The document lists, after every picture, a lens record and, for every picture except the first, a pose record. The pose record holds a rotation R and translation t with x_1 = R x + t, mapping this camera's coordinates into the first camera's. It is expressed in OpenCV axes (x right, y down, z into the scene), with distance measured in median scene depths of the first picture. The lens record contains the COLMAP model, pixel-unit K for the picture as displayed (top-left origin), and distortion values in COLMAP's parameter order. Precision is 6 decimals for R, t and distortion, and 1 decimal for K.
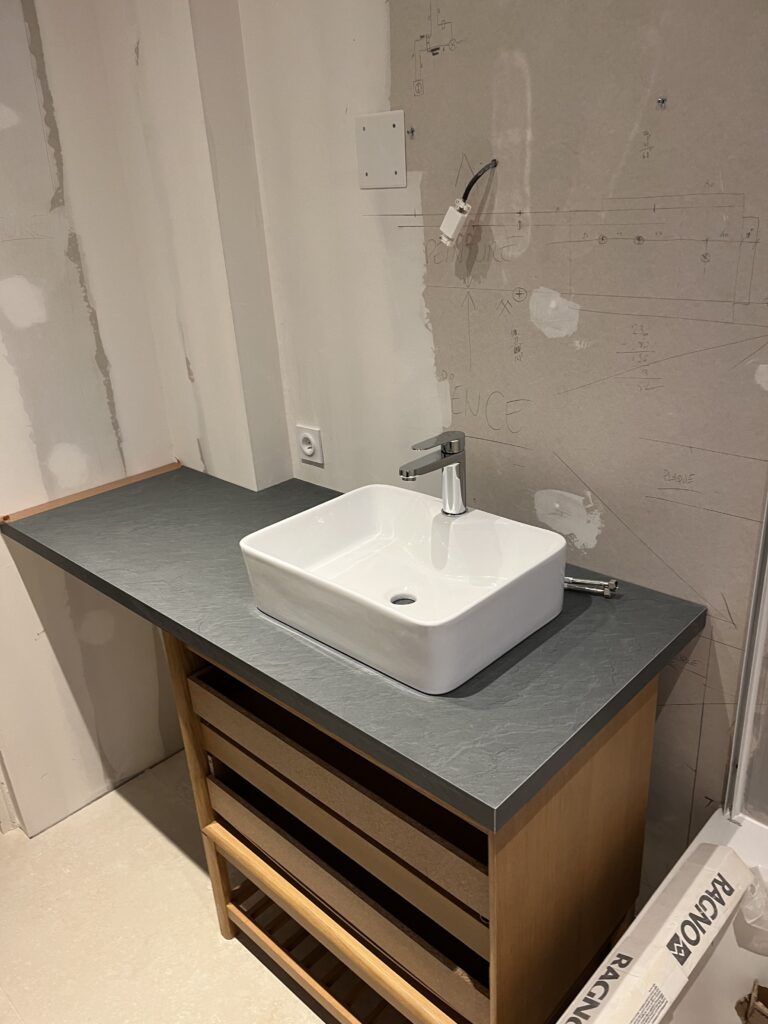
lens RADIAL K [[779.1, 0, 385.6], [0, 779.1, 513.7], [0, 0, 1]] dist [0.039283, -0.023439]
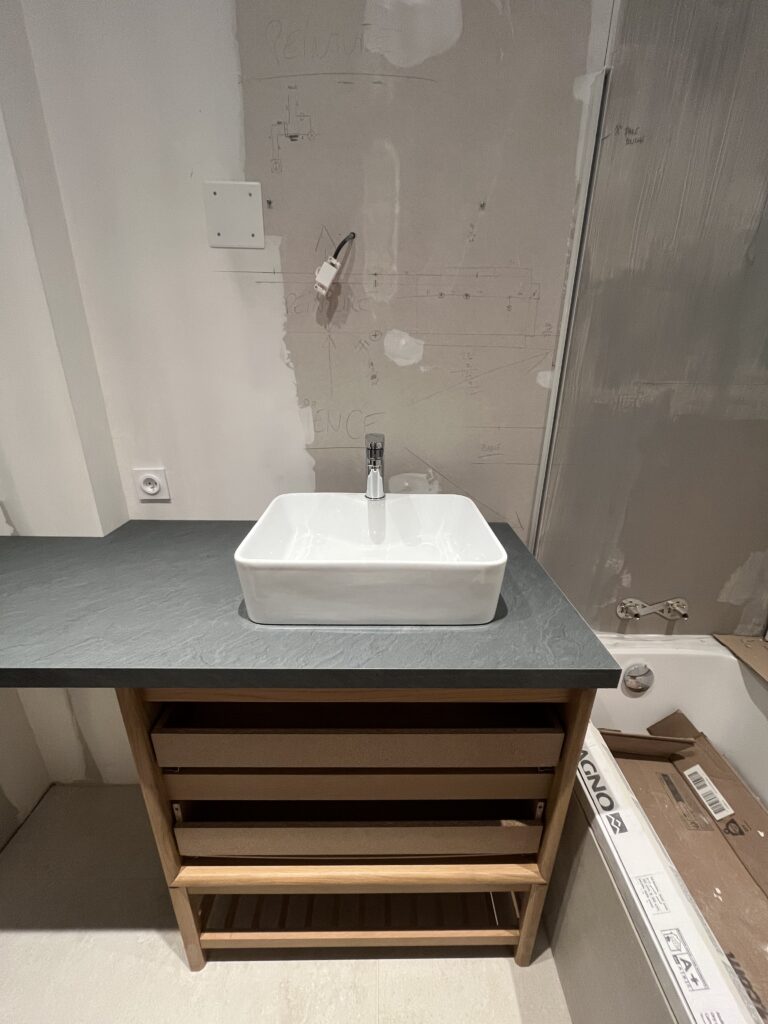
lens RADIAL K [[411.5, 0, 383.8], [0, 411.5, 507.9], [0, 0, 1]] dist [-0.005607, 0.000831]
pose [[0.713798, -0.172784, 0.678703, -0.358337], [0.223227, 0.974675, 0.013362, 0.013962], [-0.663824, 0.141967, 0.734291, 0.474295]]
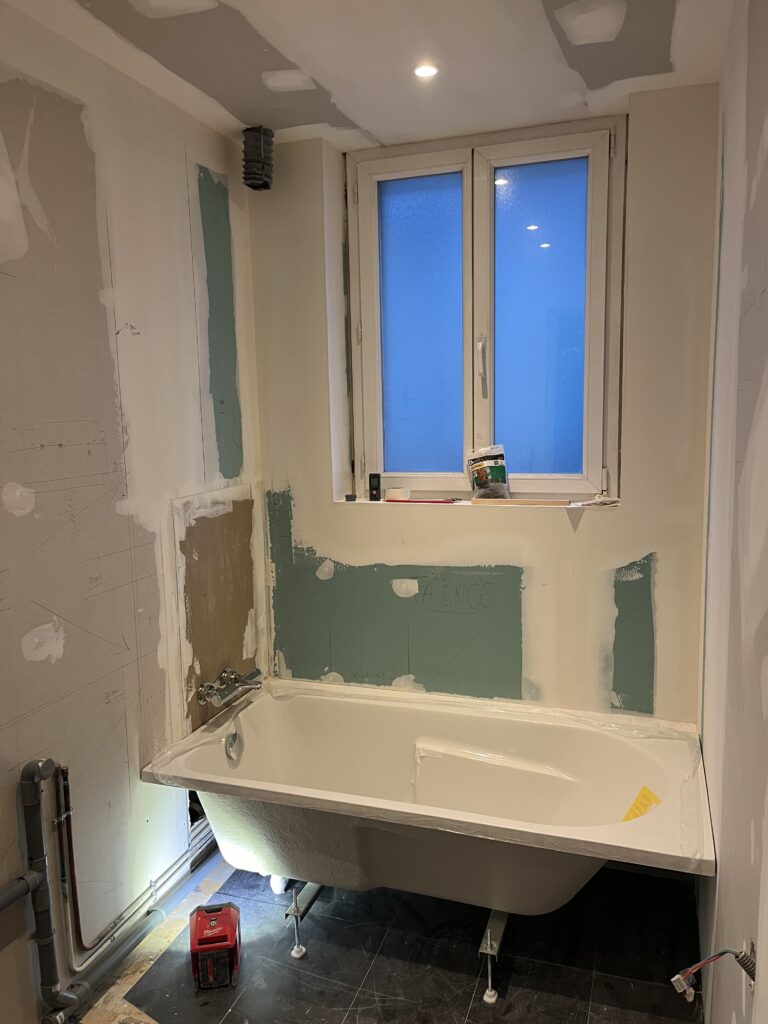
lens RADIAL K [[779.1, 0, 384.6], [0, 779.1, 510.3], [0, 0, 1]] dist [0.039283, -0.023439]
pose [[-0.417558, -0.050106, 0.907268, -1.243168], [0.403321, 0.884508, 0.234472, -0.285056], [-0.814234, 0.463826, -0.349125, 0.908235]]
